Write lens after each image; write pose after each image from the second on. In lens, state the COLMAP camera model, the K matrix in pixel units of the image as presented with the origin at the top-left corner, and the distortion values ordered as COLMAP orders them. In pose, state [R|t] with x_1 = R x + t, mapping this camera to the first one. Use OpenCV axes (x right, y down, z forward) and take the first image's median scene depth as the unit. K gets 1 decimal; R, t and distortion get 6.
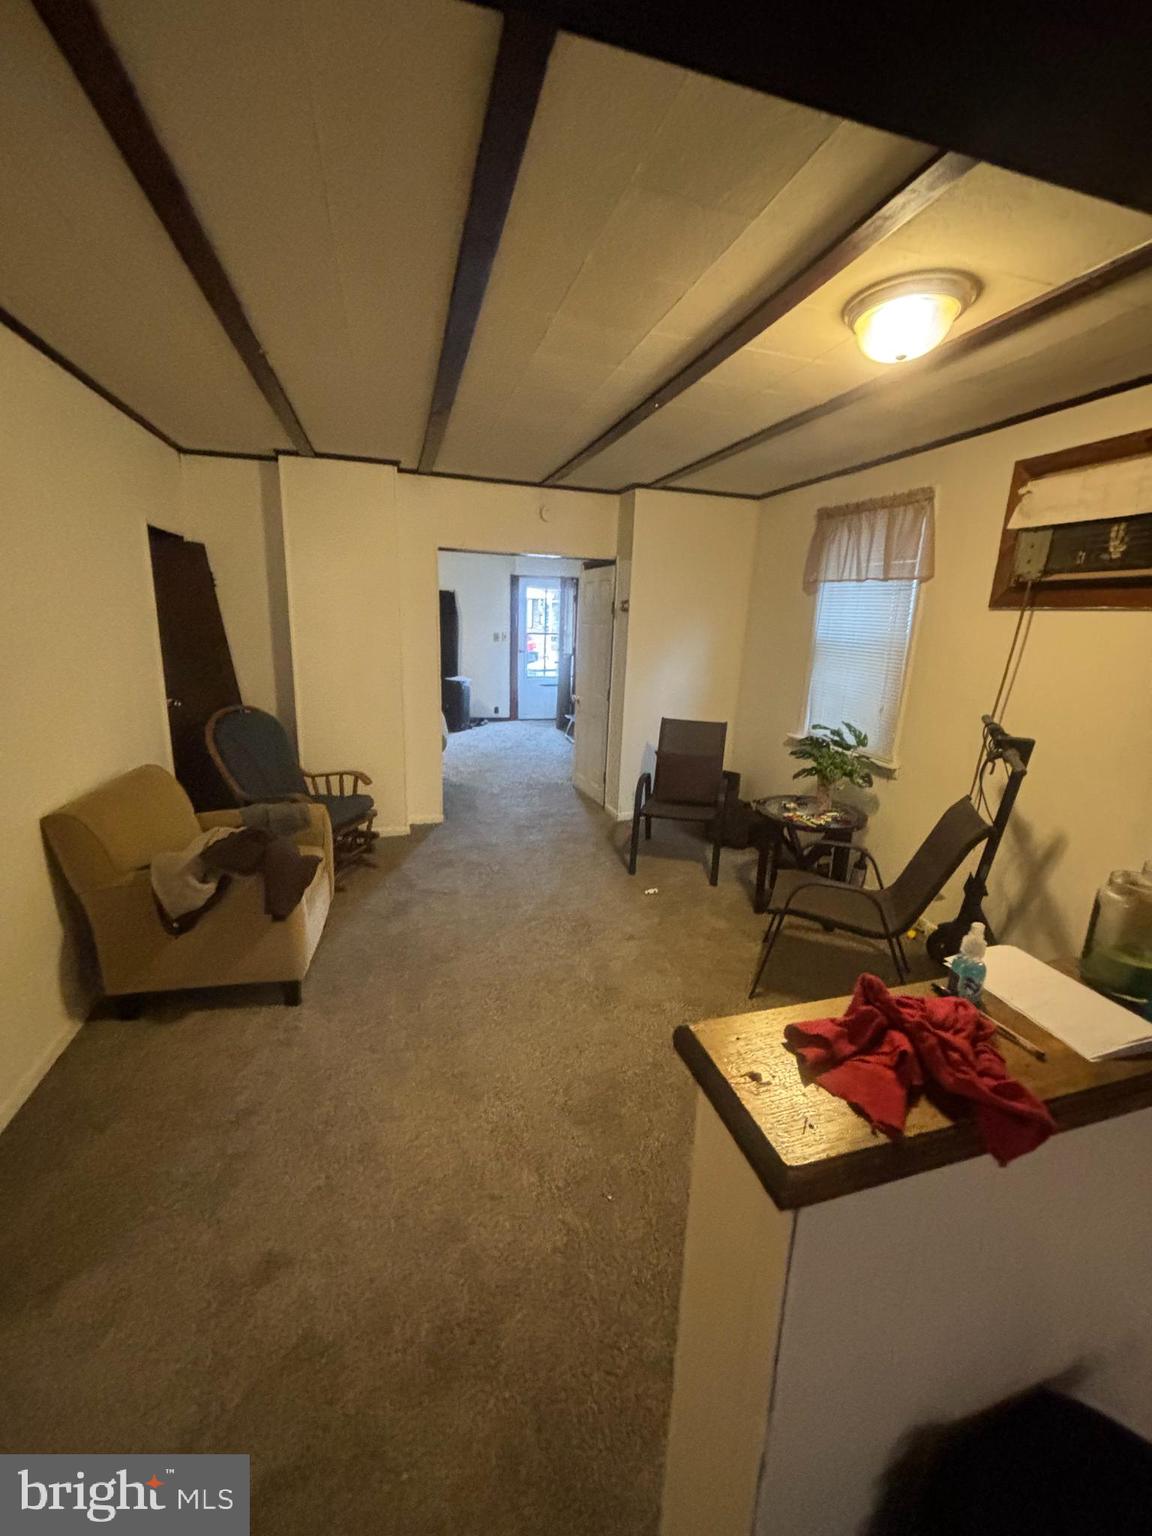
lens RADIAL K [[618.0, 0, 576.0], [0, 618.0, 768.0], [0, 0, 1]] dist [-0.014265, -0.000327]
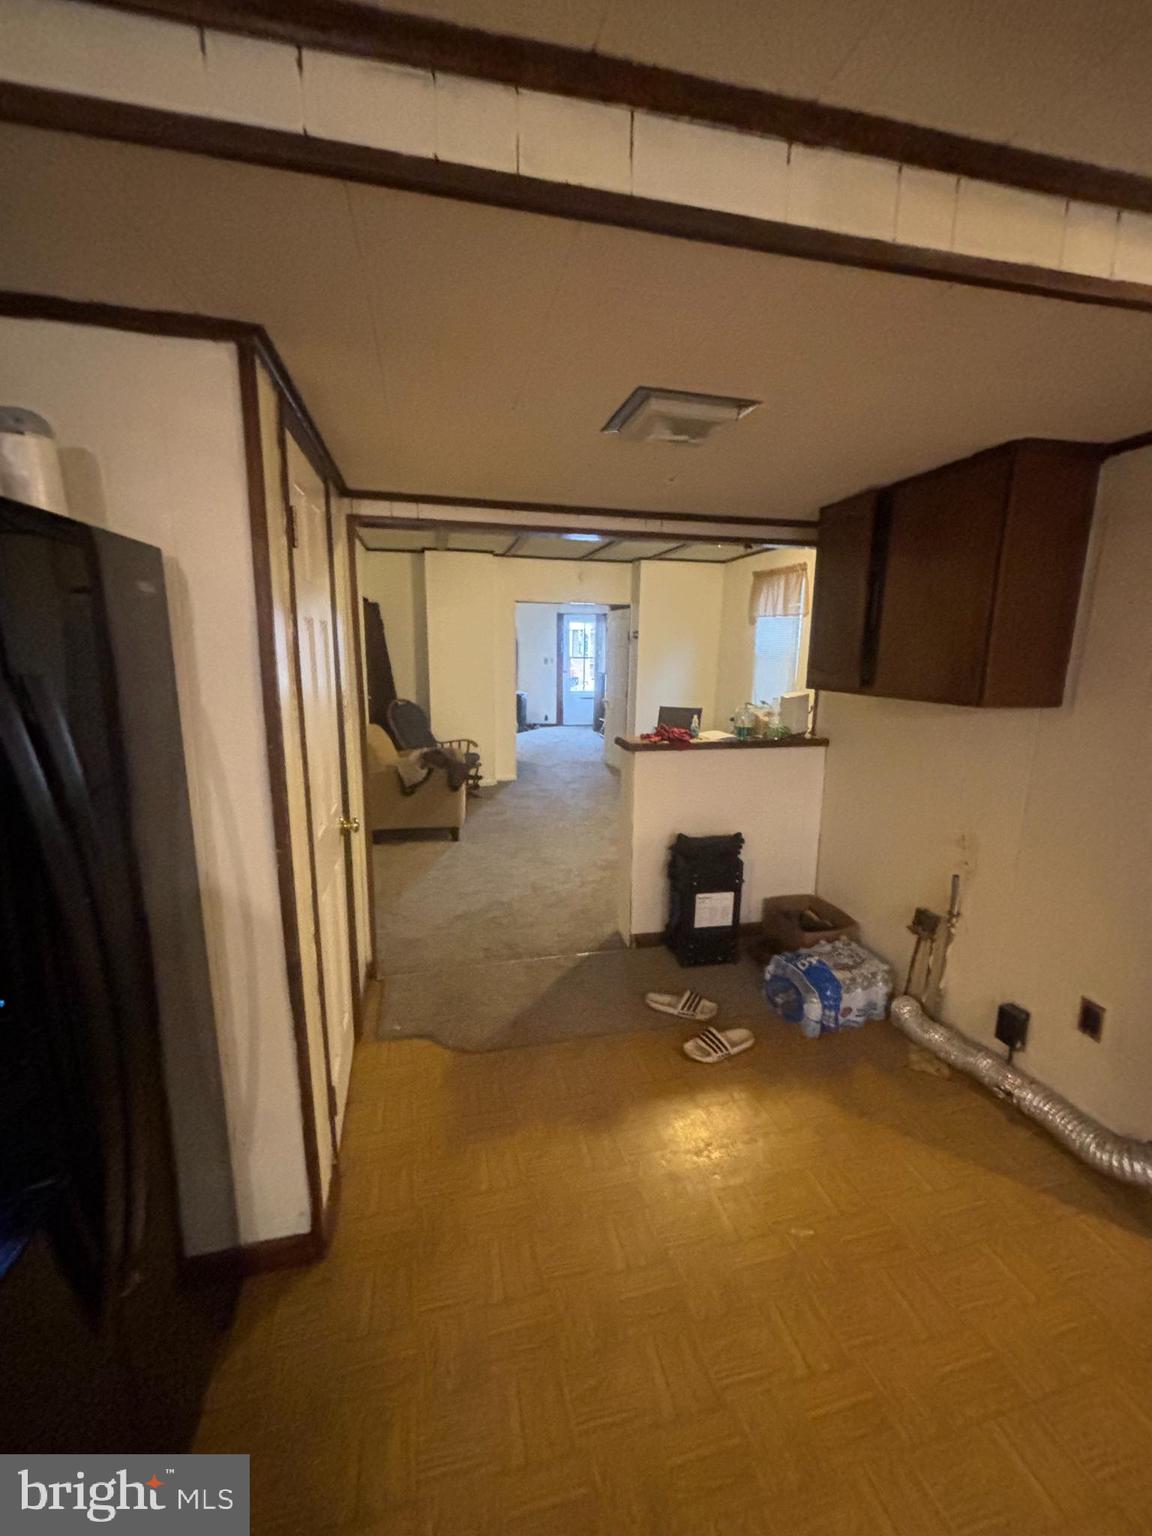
lens RADIAL K [[620.8, 0, 576.0], [0, 620.8, 768.0], [0, 0, 1]] dist [-0.013637, -0.000279]
pose [[0.997856, -0.009838, -0.064710, 0.028794], [0.006790, 0.998864, -0.047159, 0.143939], [0.065101, 0.046619, 0.996789, -0.545530]]
